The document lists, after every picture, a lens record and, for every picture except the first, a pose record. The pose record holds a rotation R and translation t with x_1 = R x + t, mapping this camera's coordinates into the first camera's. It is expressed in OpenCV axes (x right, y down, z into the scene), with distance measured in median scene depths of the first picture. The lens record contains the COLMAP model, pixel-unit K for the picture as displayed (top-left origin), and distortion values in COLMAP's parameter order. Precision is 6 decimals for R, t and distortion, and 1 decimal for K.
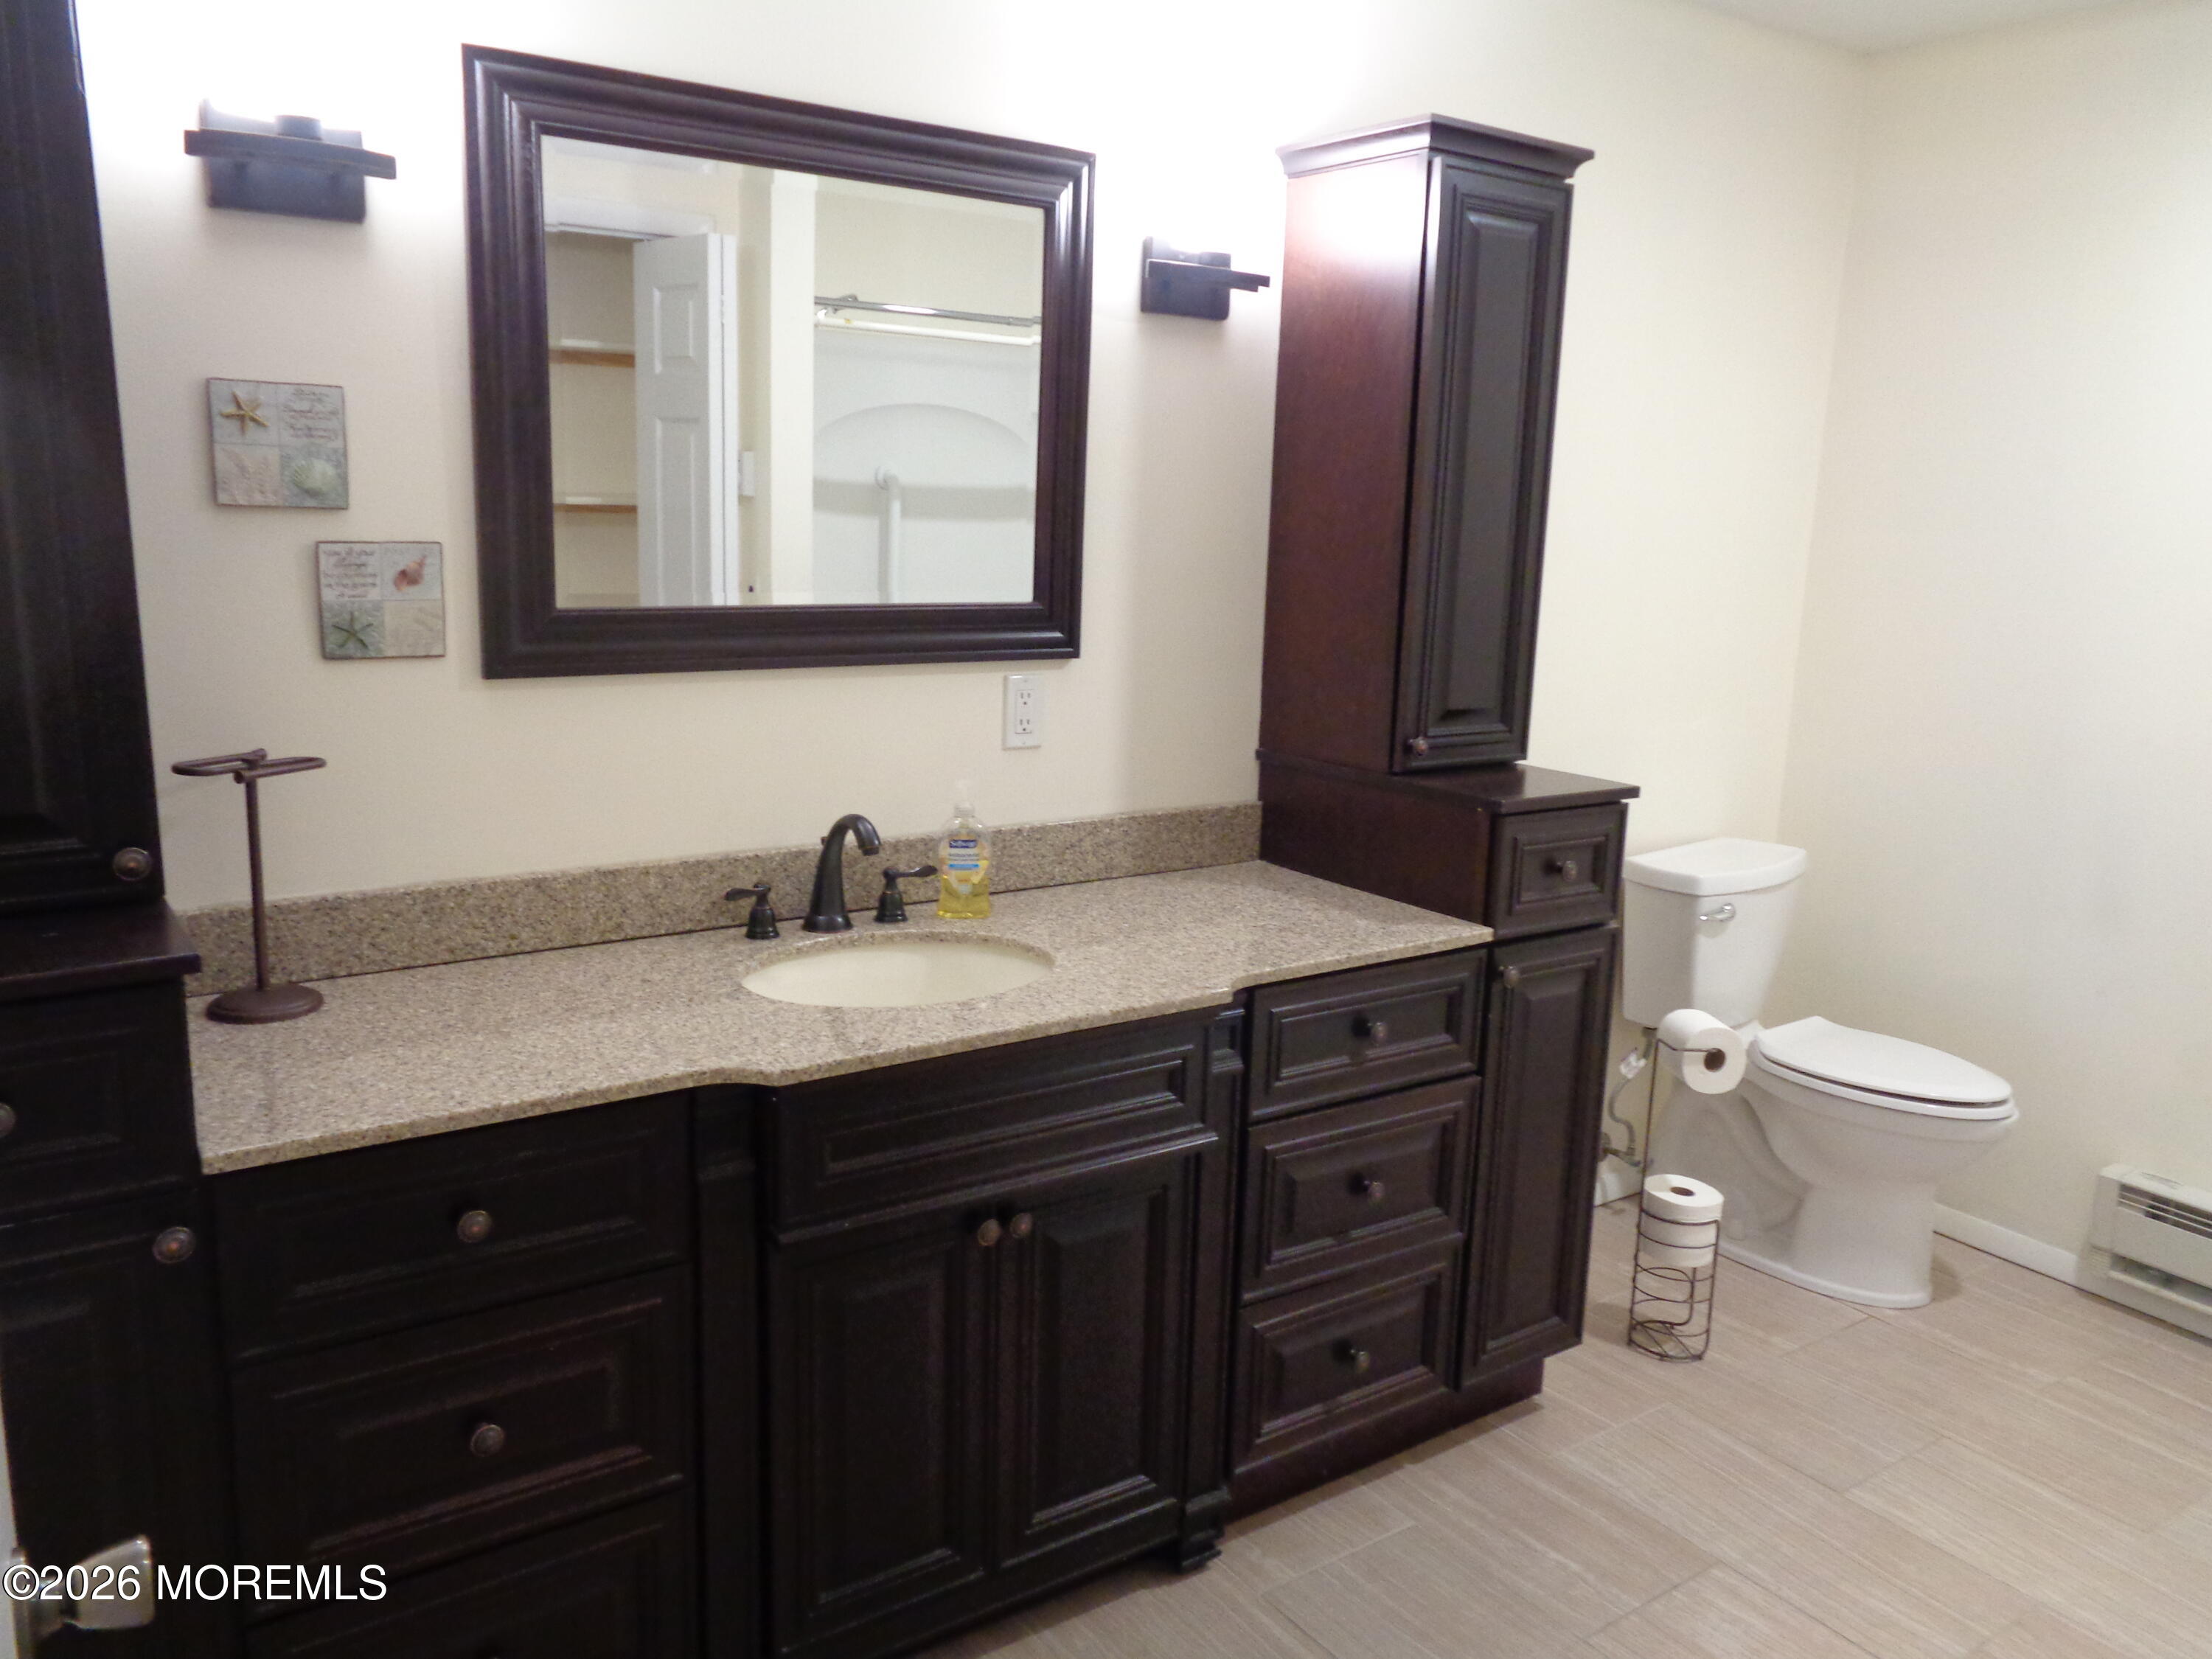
lens RADIAL K [[1670.4, 0, 1113.1], [0, 1670.4, 823.7], [0, 0, 1]] dist [0.003915, 0.011743]
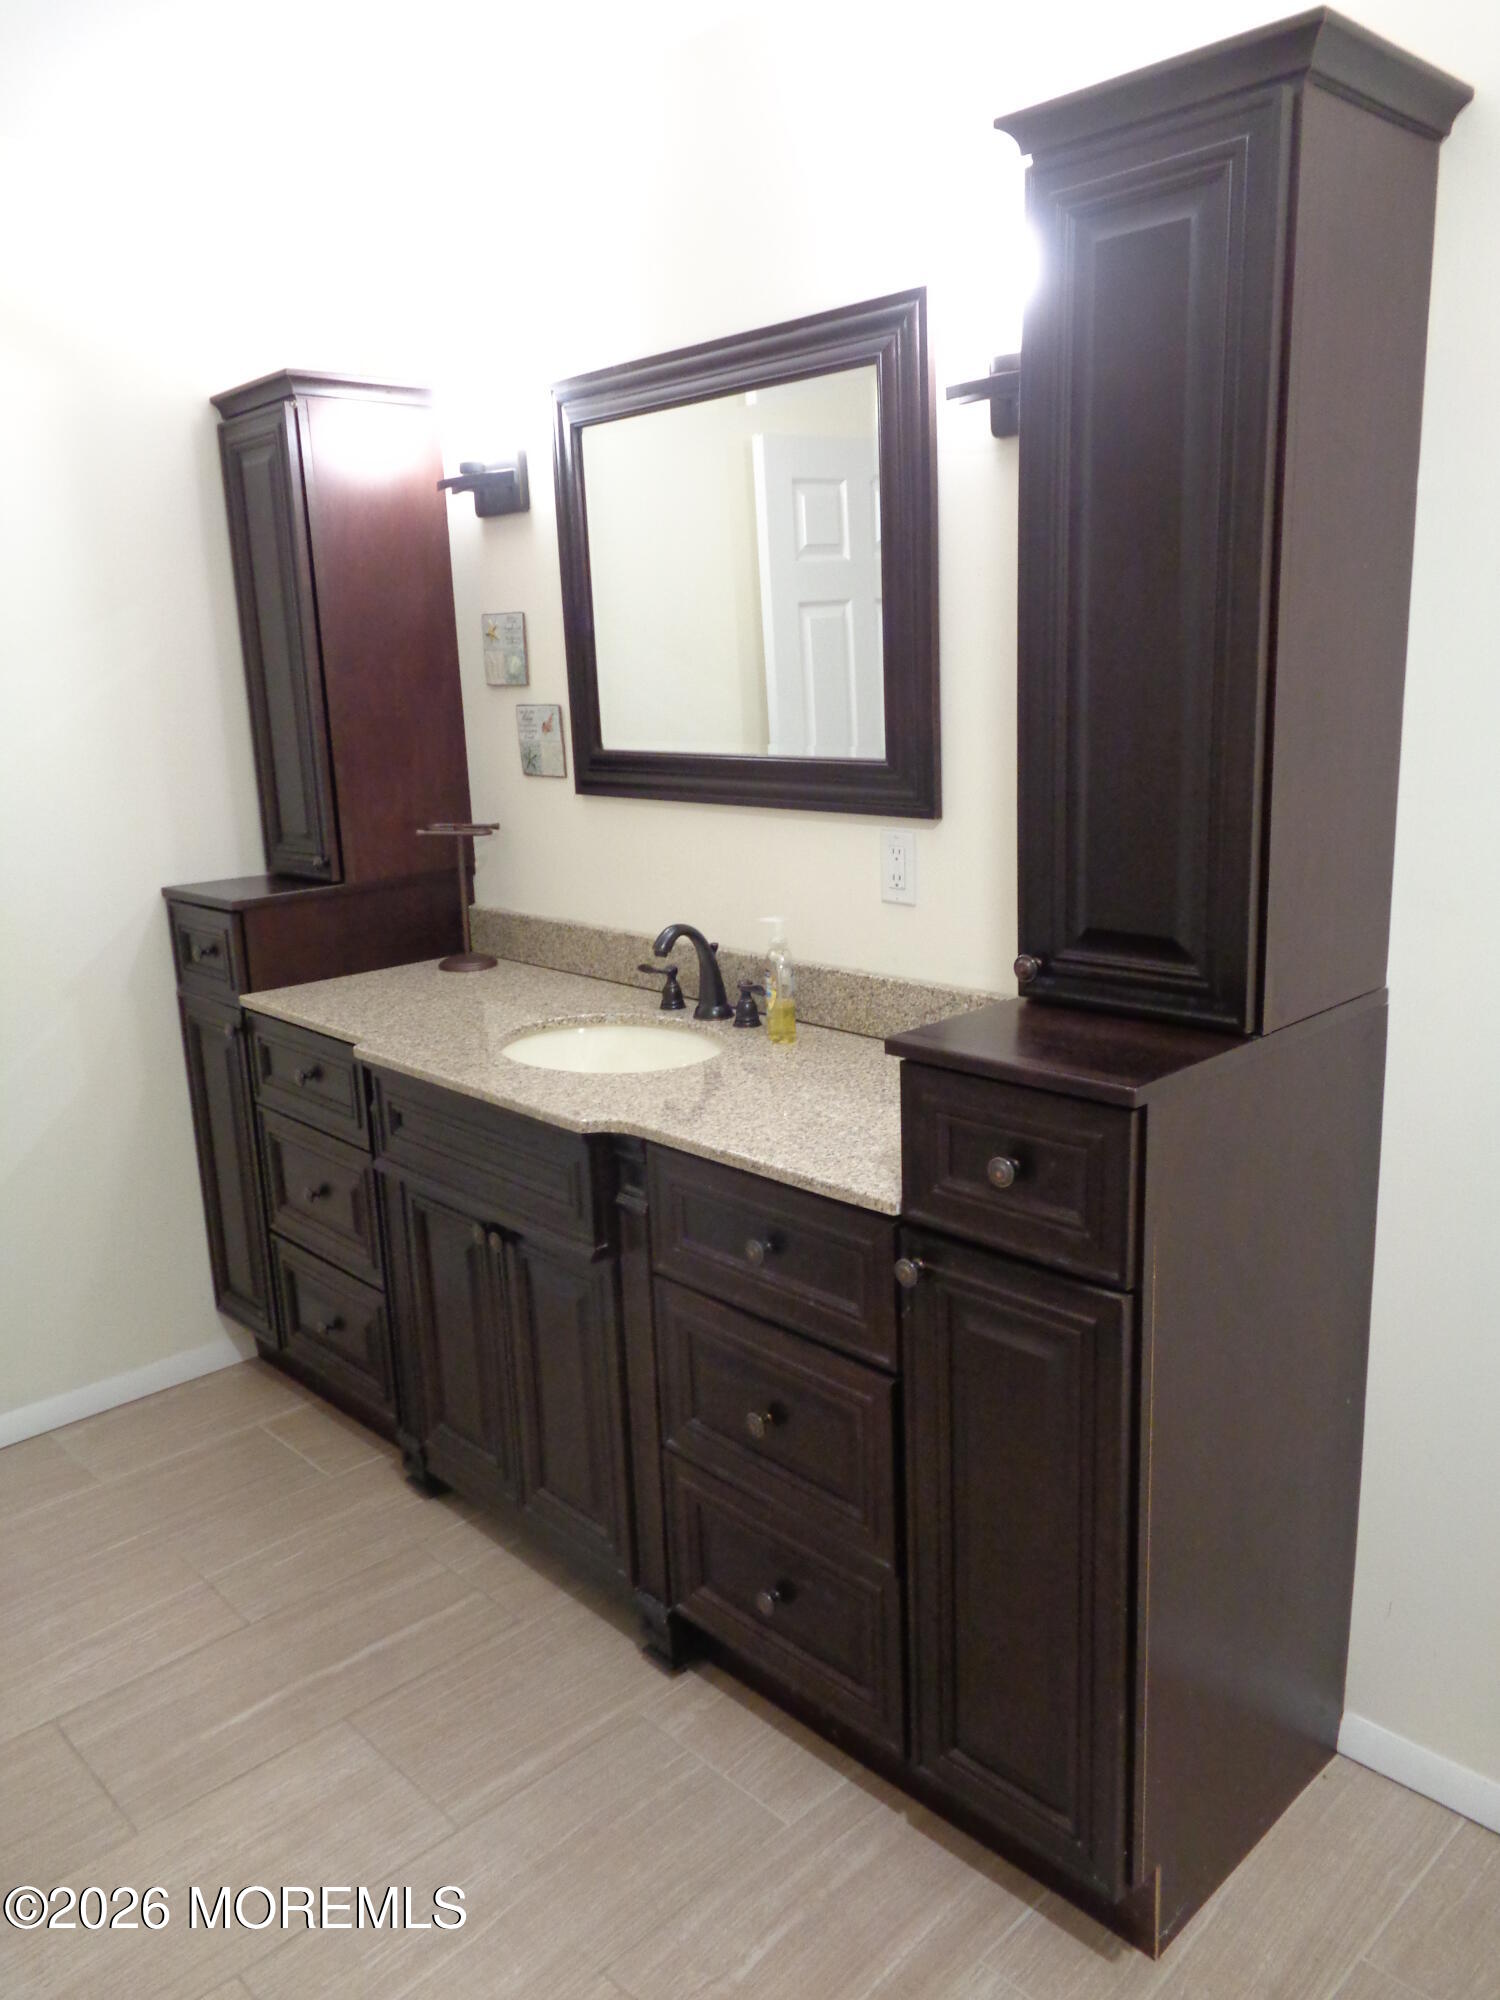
lens RADIAL K [[1510.3, 0, 755.3], [0, 1510.3, 997.2], [0, 0, 1]] dist [0.003915, 0.011743]
pose [[0.142907, 0.188375, -0.971644, 0.914712], [-0.148130, 0.974734, 0.167188, -0.142485], [0.978588, 0.120038, 0.167200, 0.841155]]
